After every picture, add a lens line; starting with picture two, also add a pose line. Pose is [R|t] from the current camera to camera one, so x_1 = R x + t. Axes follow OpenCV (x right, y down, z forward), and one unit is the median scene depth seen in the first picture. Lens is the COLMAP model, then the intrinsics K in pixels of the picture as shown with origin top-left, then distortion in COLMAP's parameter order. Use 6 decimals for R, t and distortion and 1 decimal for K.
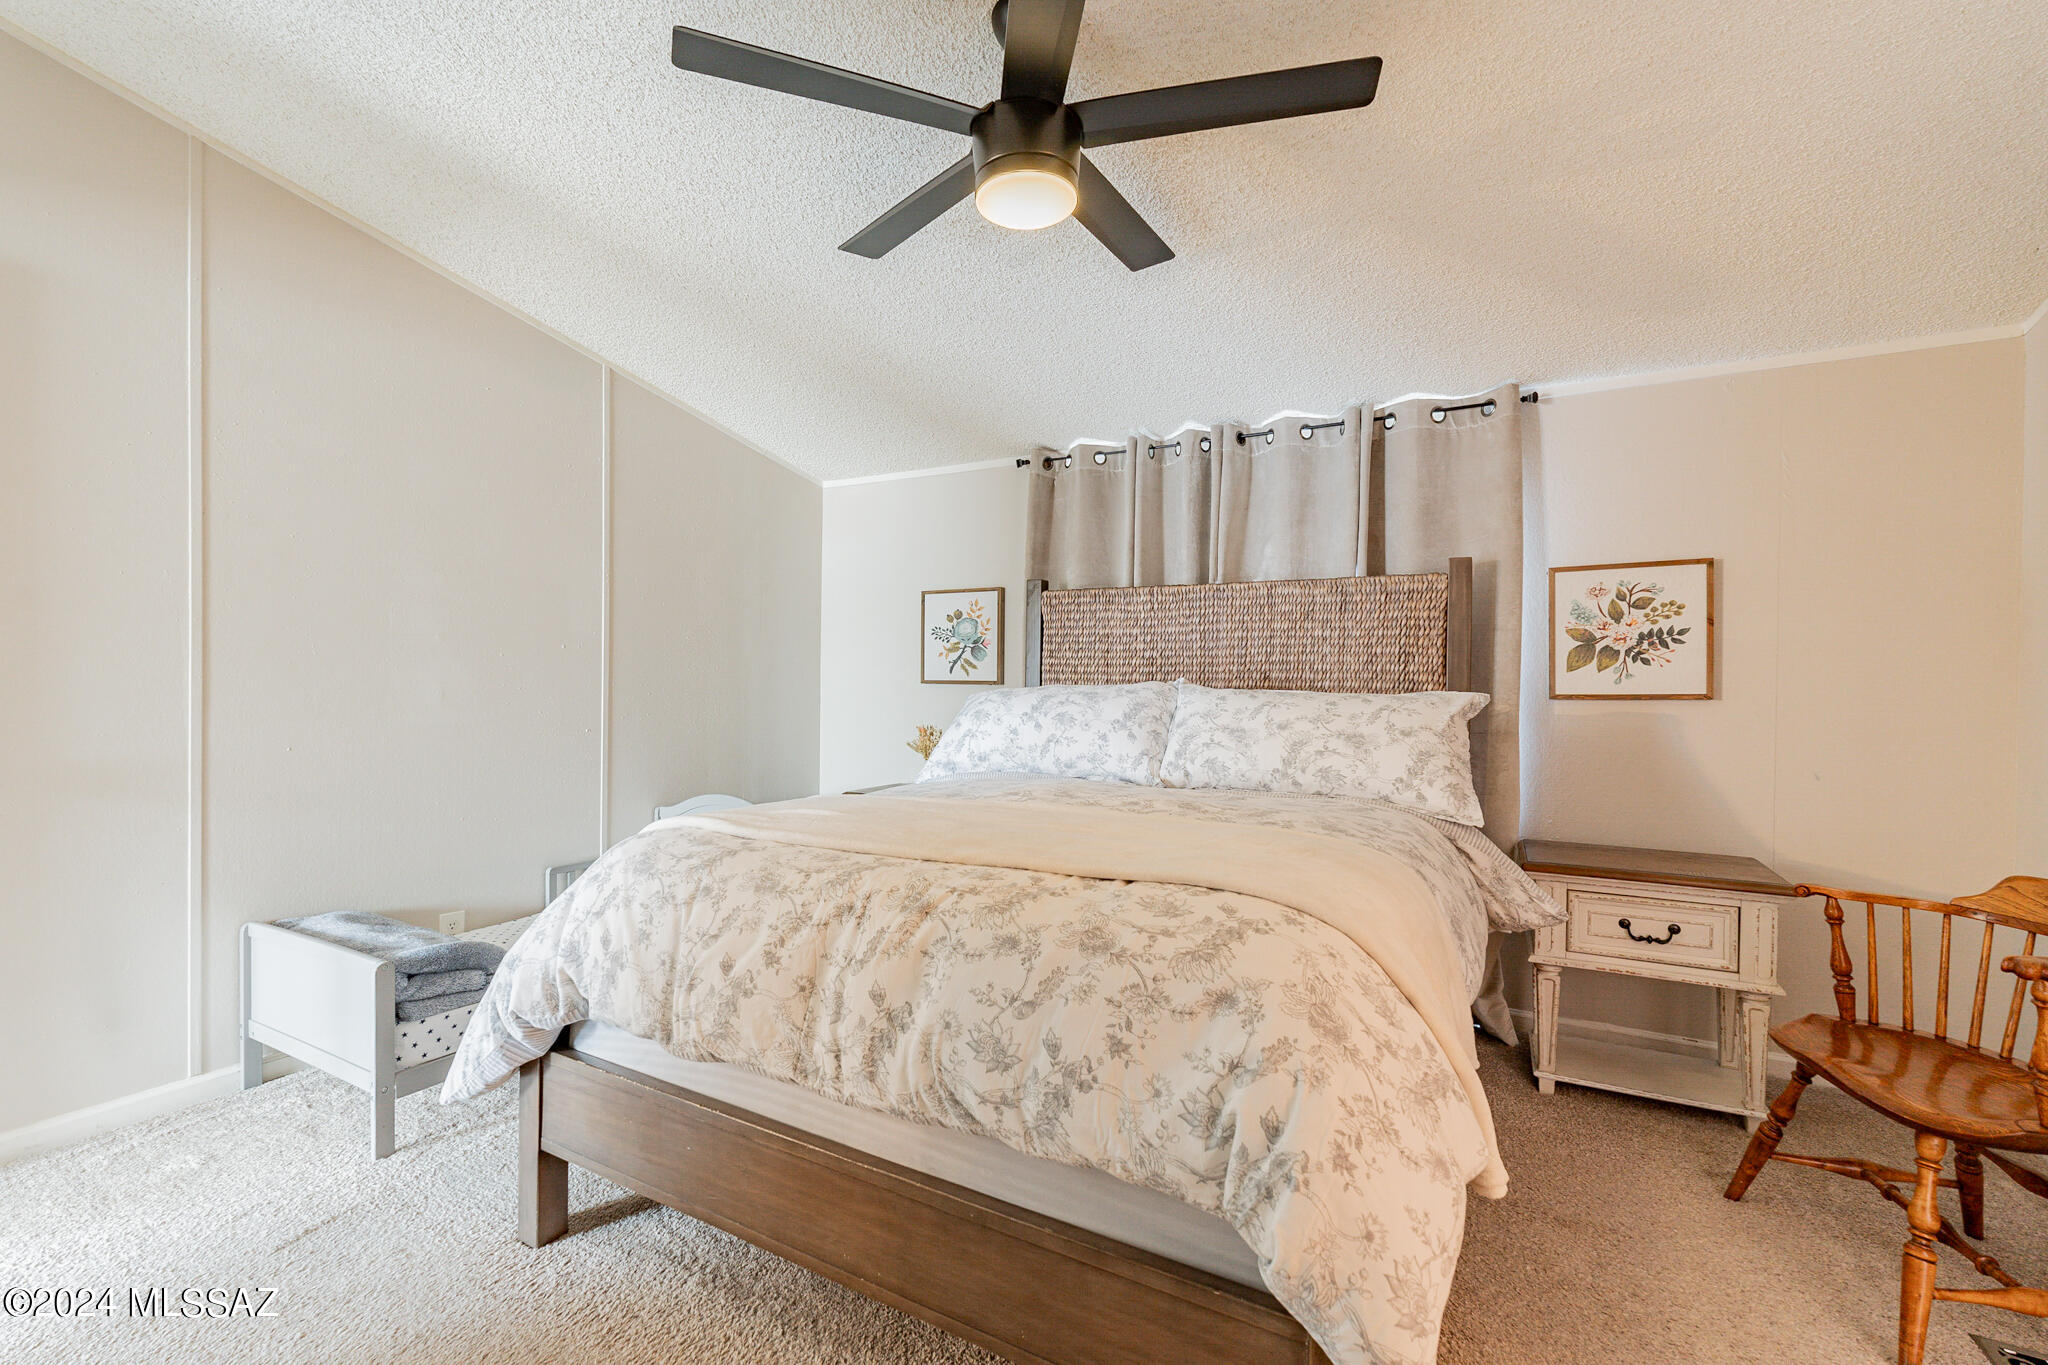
lens RADIAL K [[971.8, 0, 1024.0], [0, 971.8, 682.5], [0, 0, 1]] dist [-0.000657, 0.000091]
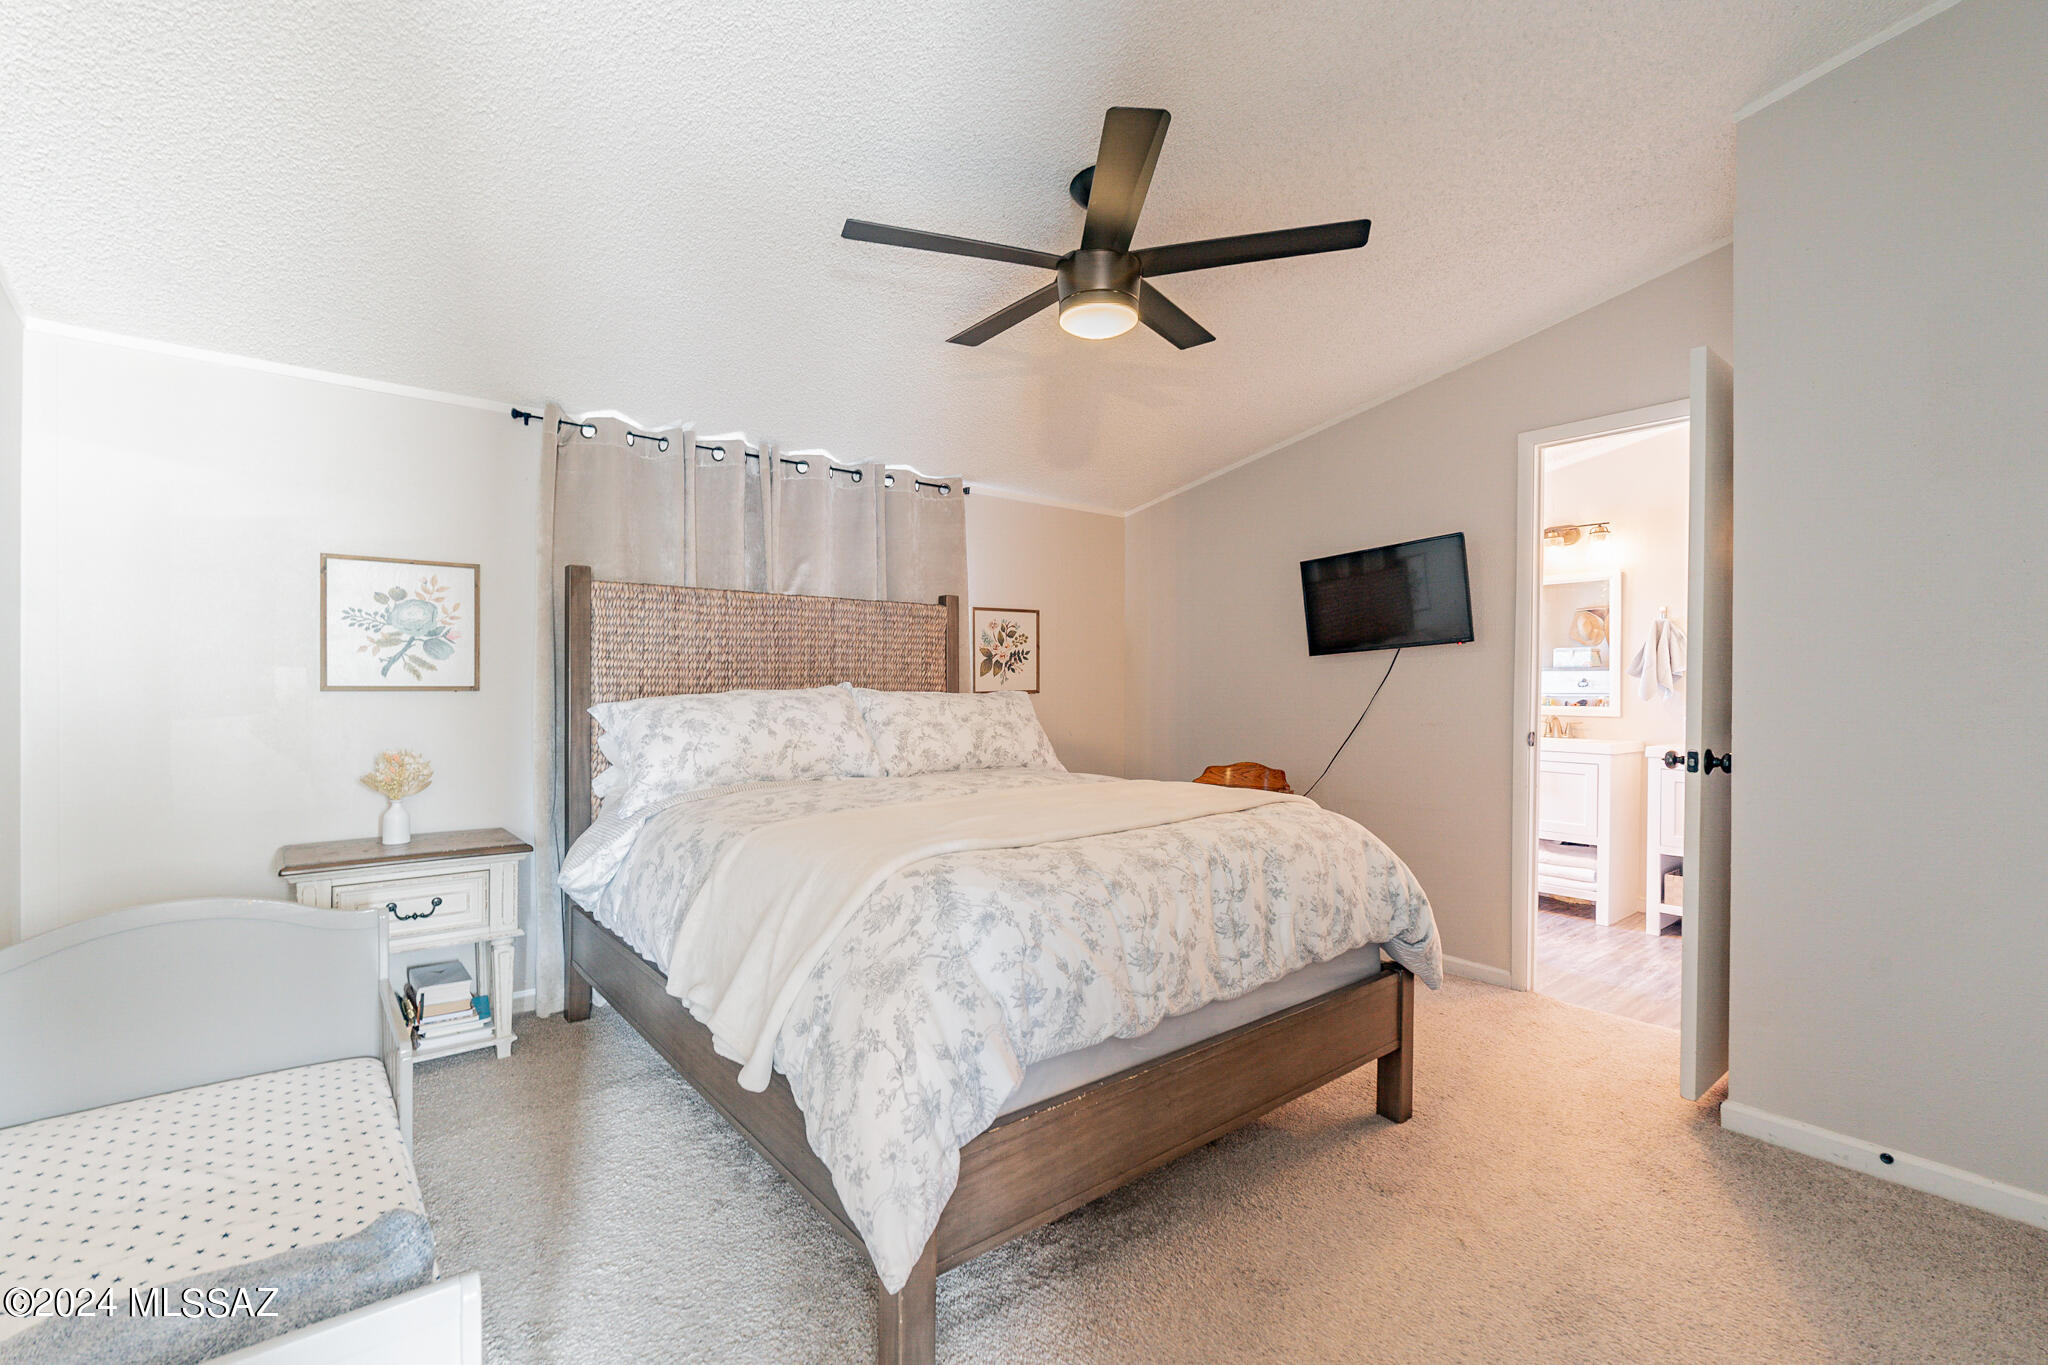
lens RADIAL K [[919.1, 0, 995.0], [0, 919.1, 698.2], [0, 0, 1]] dist [0.000250, 0.000110]
pose [[0.328659, -0.024404, 0.944133, -0.718330], [0.001387, 0.999677, 0.025357, -0.011871], [-0.944448, -0.007024, 0.328586, 0.450163]]
